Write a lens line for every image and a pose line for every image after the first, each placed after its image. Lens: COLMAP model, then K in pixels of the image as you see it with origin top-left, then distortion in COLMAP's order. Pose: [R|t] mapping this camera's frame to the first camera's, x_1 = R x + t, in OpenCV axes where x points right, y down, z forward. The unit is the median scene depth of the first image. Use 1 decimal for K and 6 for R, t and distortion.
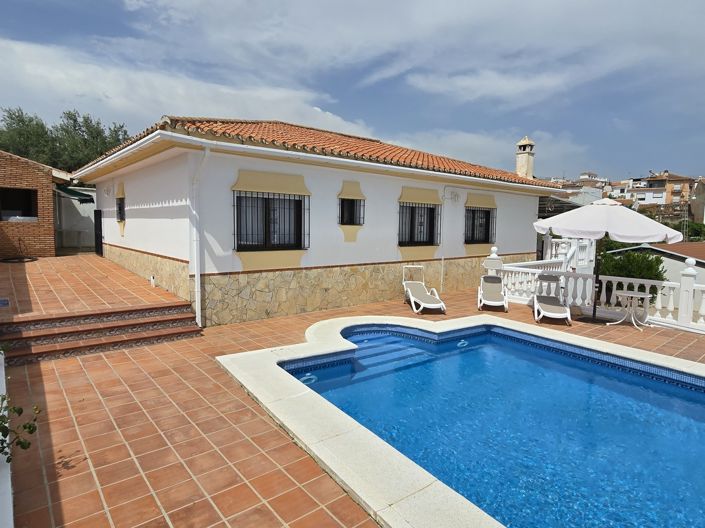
lens RADIAL K [[393.1, 0, 352.5], [0, 393.1, 264.0], [0, 0, 1]] dist [0.001675, -0.004723]
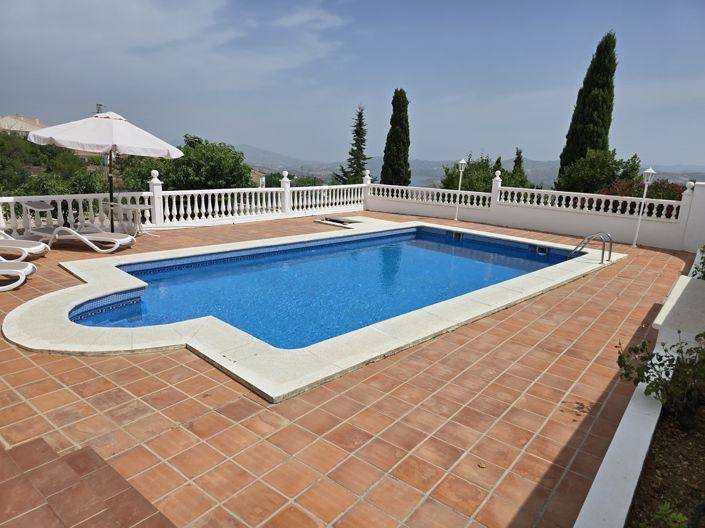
lens RADIAL K [[454.6, 0, 352.5], [0, 454.6, 264.0], [0, 0, 1]] dist [0.049271, -0.043359]
pose [[-0.151703, -0.258725, 0.953964, -1.354983], [0.057777, 0.961163, 0.269865, -0.172639], [-0.986736, 0.096057, -0.130863, 1.368998]]
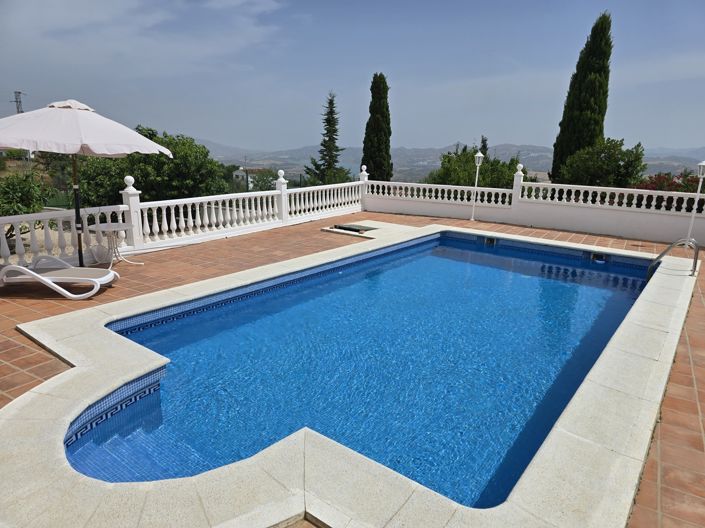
lens RADIAL K [[454.6, 0, 352.5], [0, 454.6, 264.0], [0, 0, 1]] dist [0.049271, -0.043359]
pose [[-0.273874, -0.272166, 0.922452, -0.743424], [0.066897, 0.951410, 0.300571, -0.219935], [-0.959436, 0.144028, -0.242360, 1.706794]]
